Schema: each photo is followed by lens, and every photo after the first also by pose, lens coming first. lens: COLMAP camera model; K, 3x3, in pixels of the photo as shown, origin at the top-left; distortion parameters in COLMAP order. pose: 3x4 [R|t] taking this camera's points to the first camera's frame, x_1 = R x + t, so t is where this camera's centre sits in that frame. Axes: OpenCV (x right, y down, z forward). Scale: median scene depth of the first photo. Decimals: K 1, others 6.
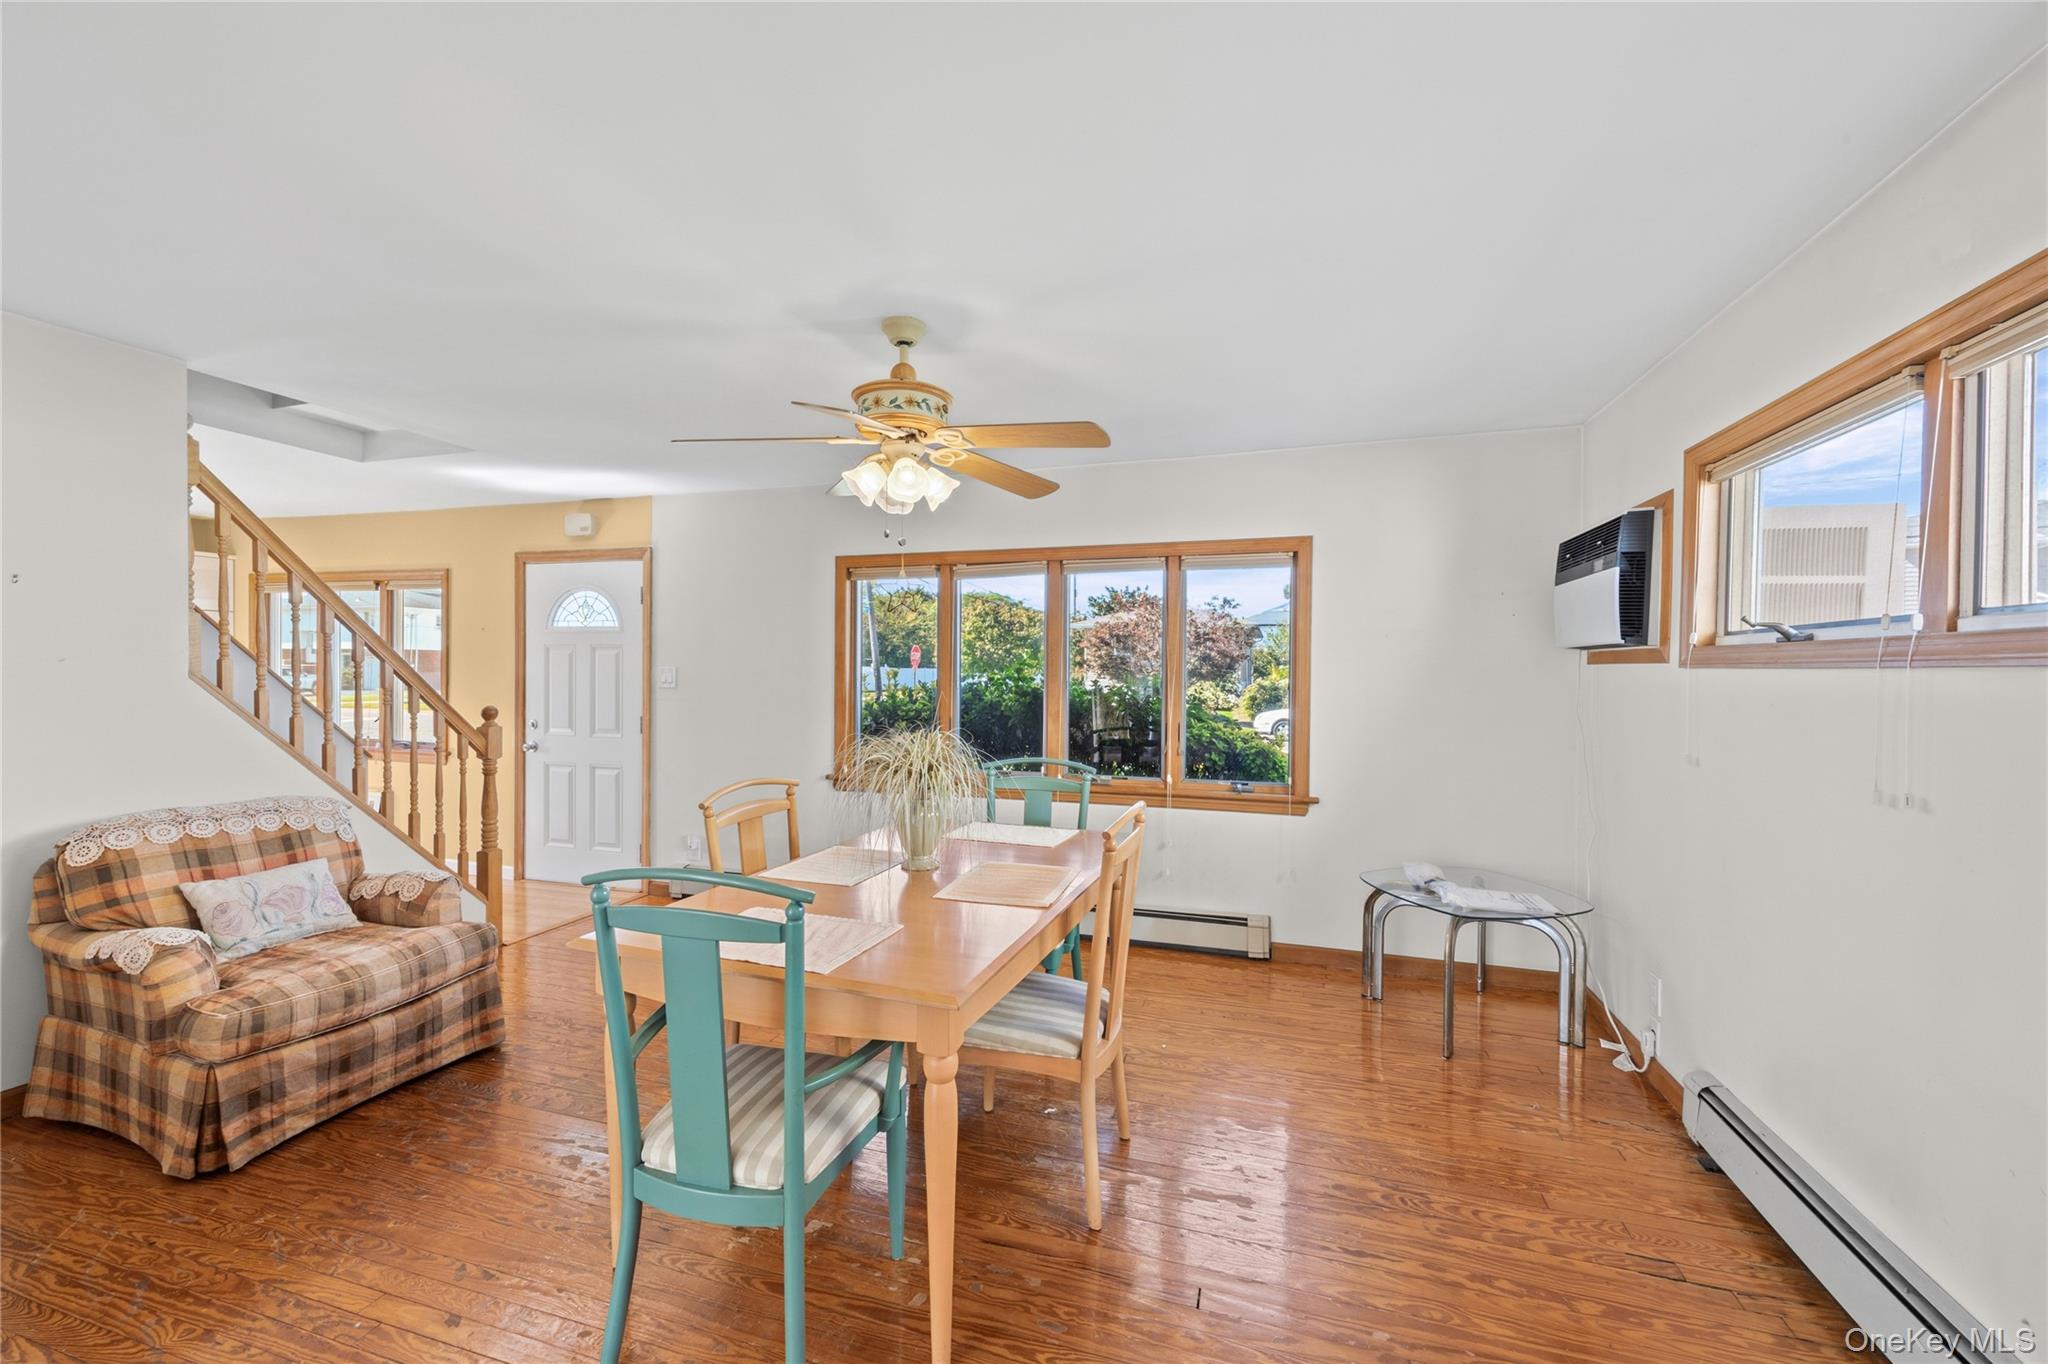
lens RADIAL K [[822.2, 0, 1010.5], [0, 822.2, 678.9], [0, 0, 1]] dist [0.015594, -0.002489]
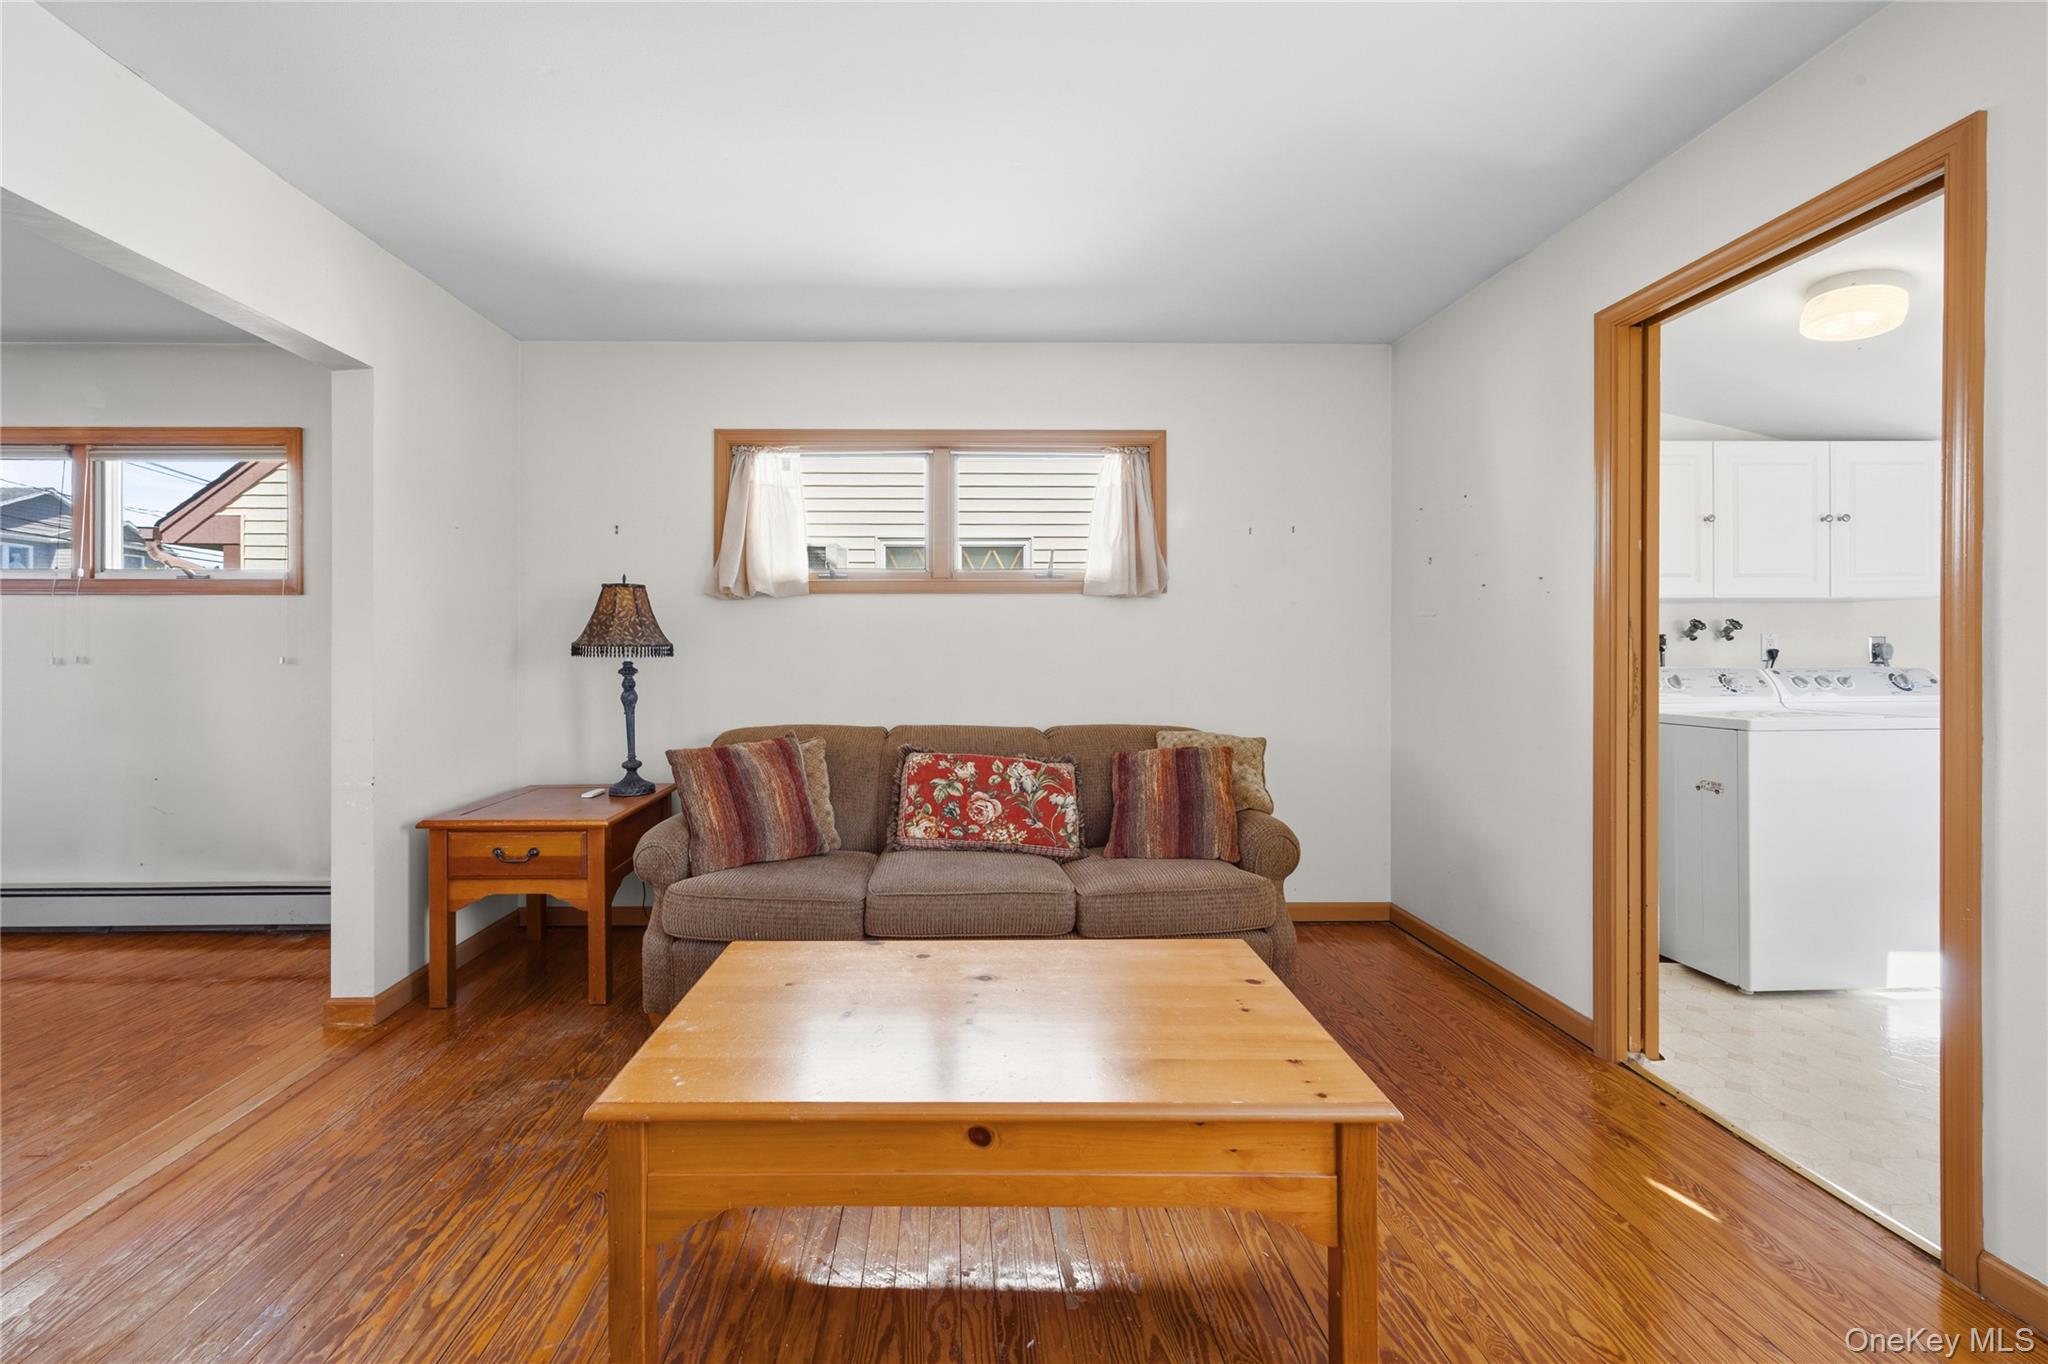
lens RADIAL K [[822.2, 0, 968.6], [0, 822.2, 659.7], [0, 0, 1]] dist [0.015594, -0.002489]
pose [[-0.322568, -0.014790, 0.946431, -0.596875], [0.004861, 0.999839, 0.017281, 0.046128], [-0.946534, 0.010175, -0.322444, -0.158809]]
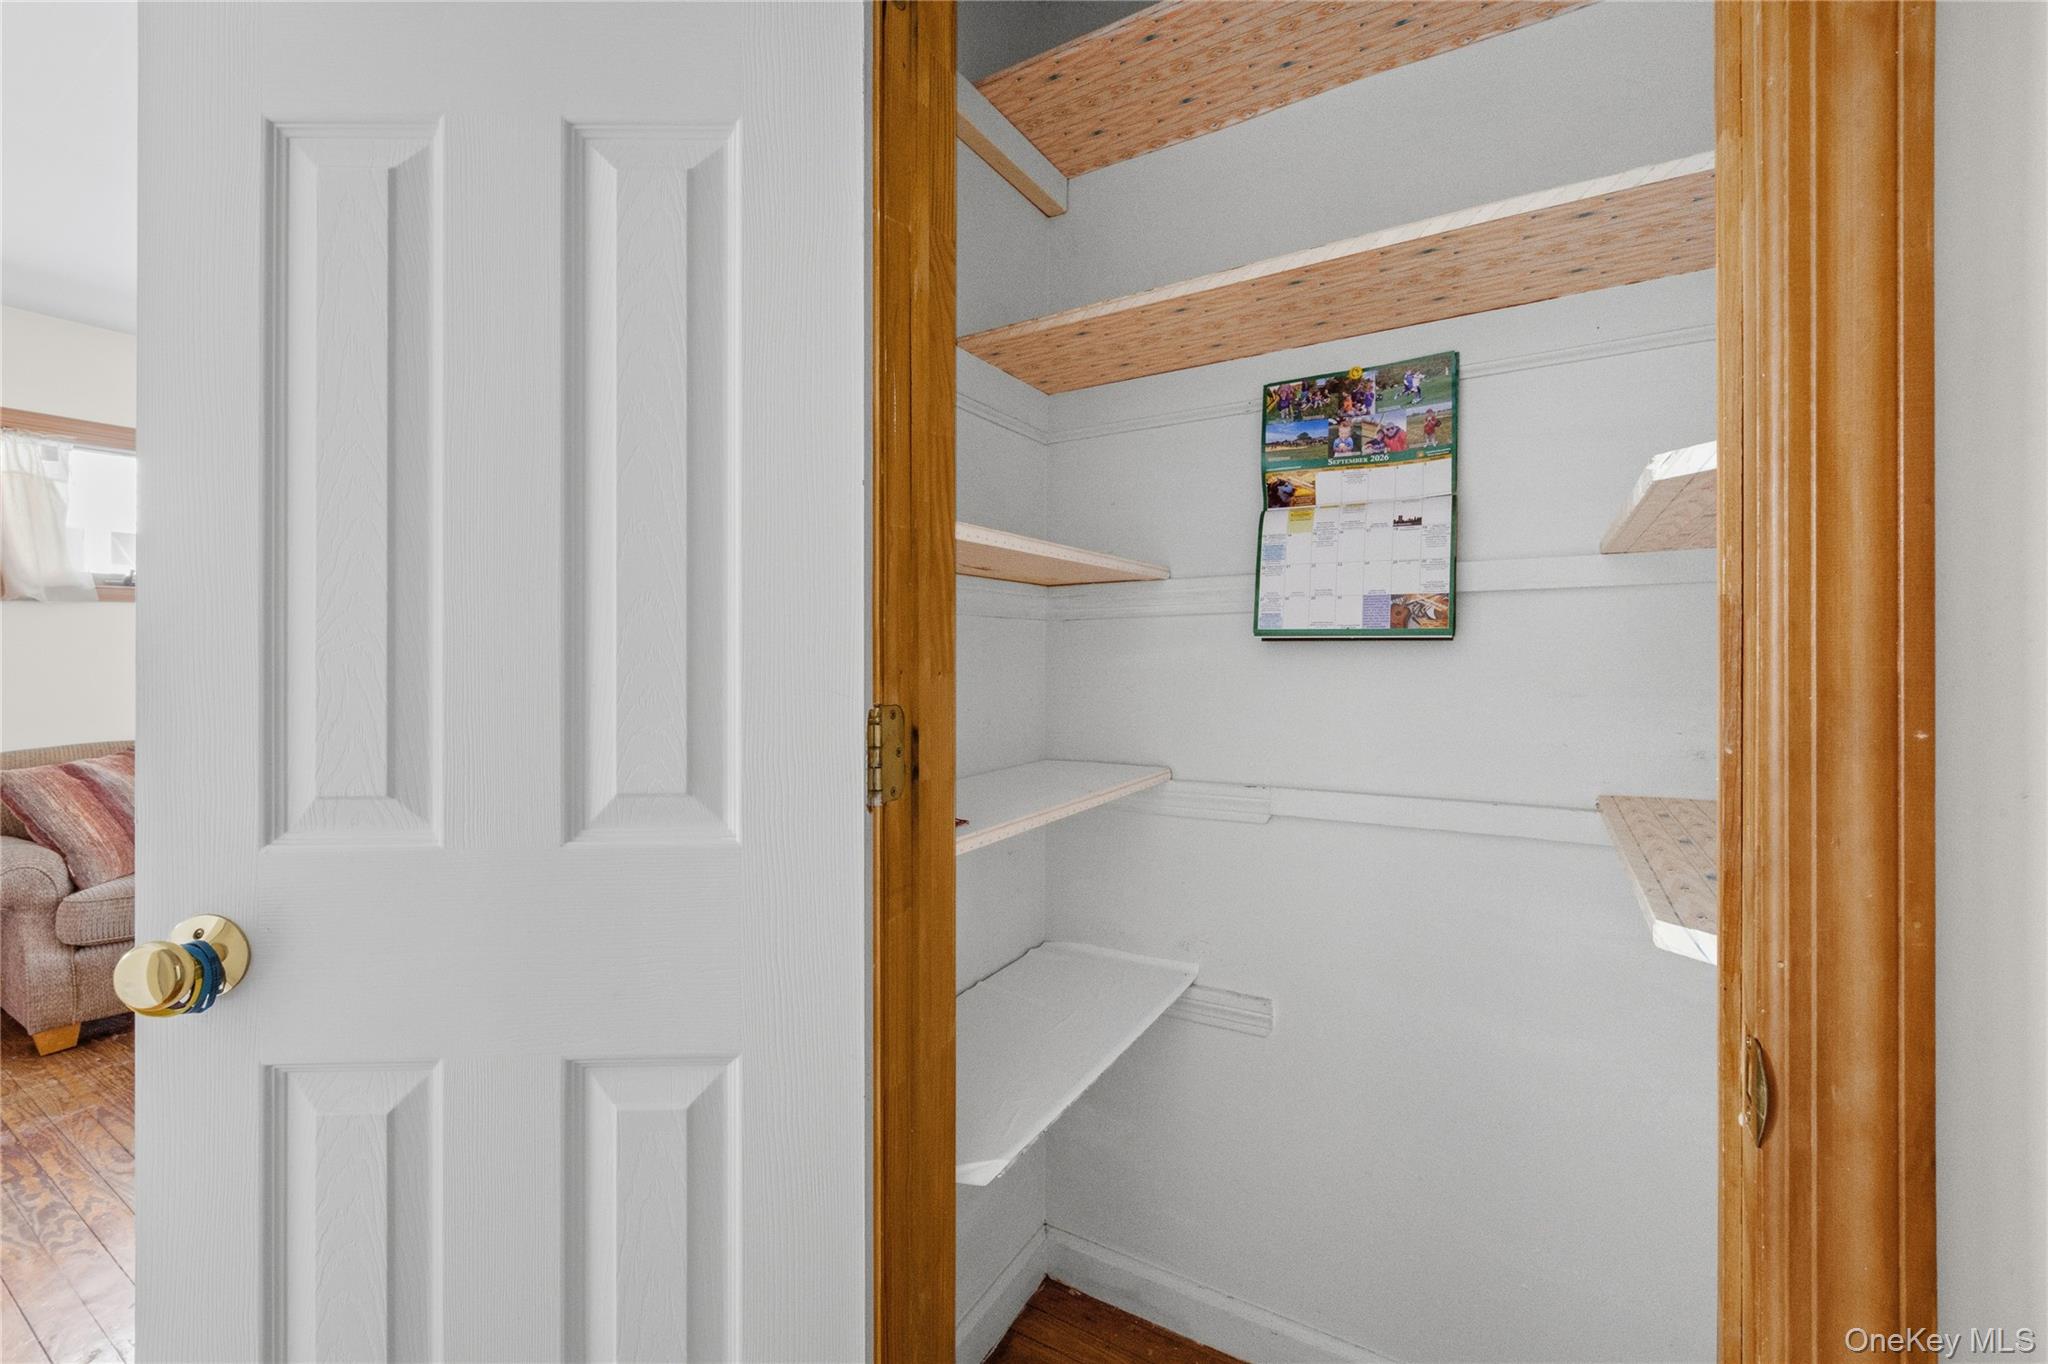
lens RADIAL K [[822.2, 0, 1025.7], [0, 822.2, 670.1], [0, 0, 1]] dist [0.015594, -0.002489]
pose [[-0.972681, -0.015683, 0.231614, -0.771588], [-0.011307, 0.999732, 0.020209, 0.033059], [-0.231869, 0.017038, -0.972598, 0.259227]]
